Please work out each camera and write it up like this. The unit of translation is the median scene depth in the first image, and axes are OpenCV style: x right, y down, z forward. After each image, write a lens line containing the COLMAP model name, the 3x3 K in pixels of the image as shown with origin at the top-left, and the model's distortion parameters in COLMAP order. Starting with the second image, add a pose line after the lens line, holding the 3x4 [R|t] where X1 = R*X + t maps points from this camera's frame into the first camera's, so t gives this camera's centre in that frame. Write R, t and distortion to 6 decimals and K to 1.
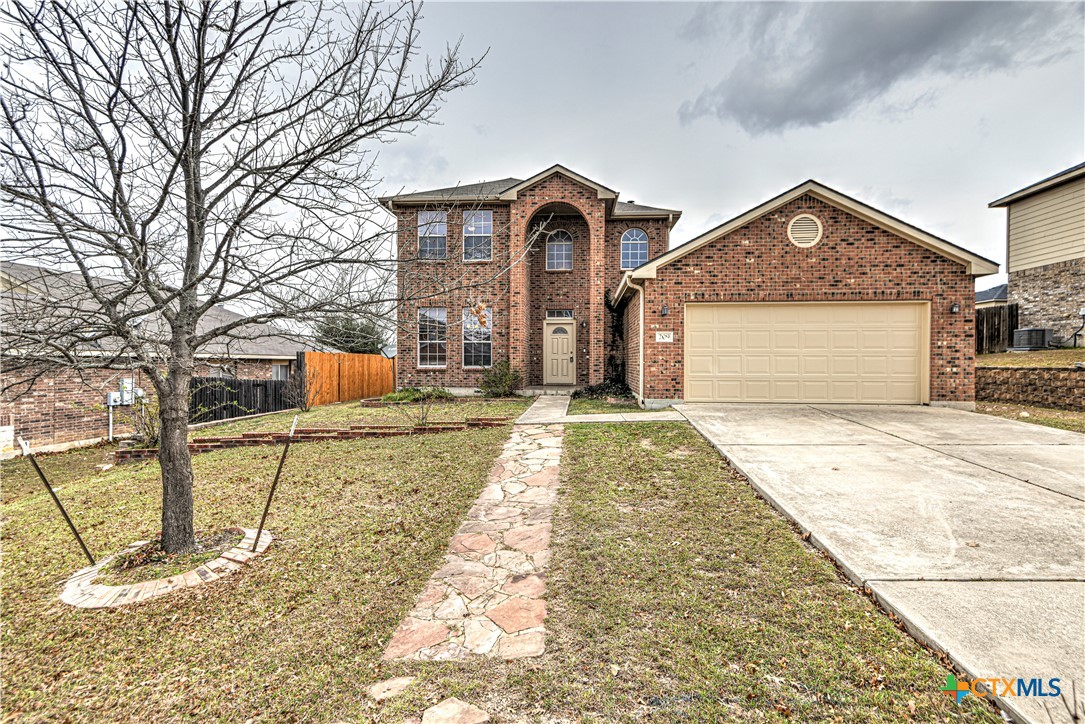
lens RADIAL K [[554.4, 0, 542.5], [0, 554.4, 362.0], [0, 0, 1]] dist [0.029488, 0.000096]
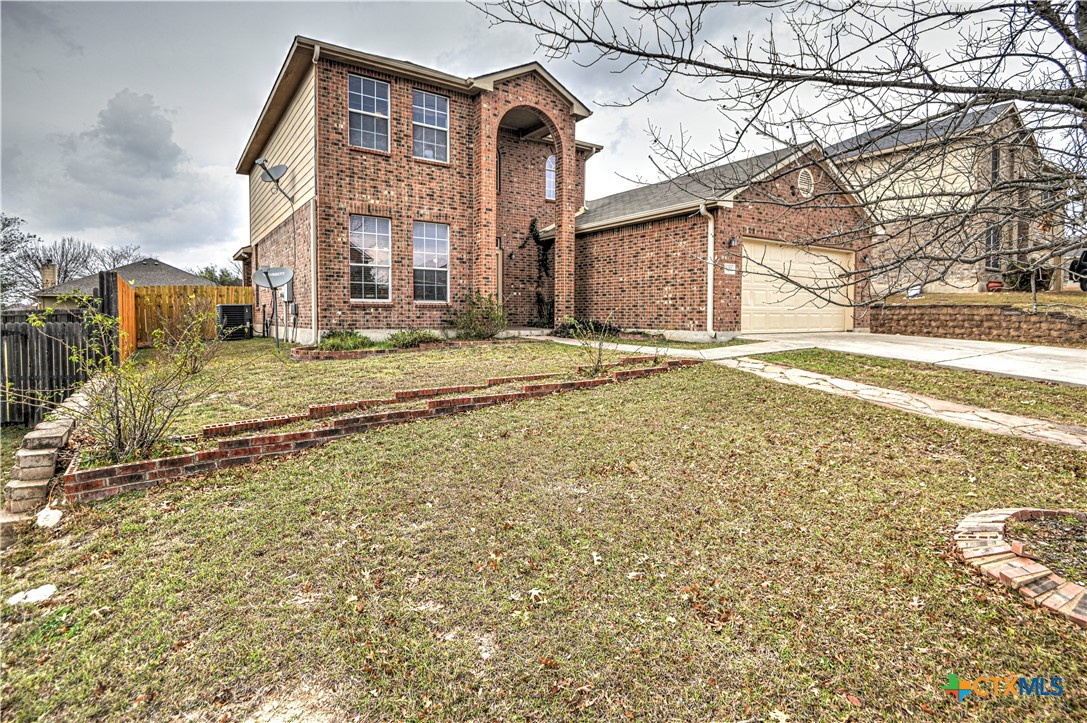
lens RADIAL K [[566.7, 0, 543.8], [0, 566.7, 334.6], [0, 0, 1]] dist [0.000341, -0.000056]
pose [[0.769854, -0.021596, 0.637855, -0.510930], [0.000056, 0.999430, 0.033769, 0.028325], [-0.638221, -0.025962, 0.769416, 0.315747]]
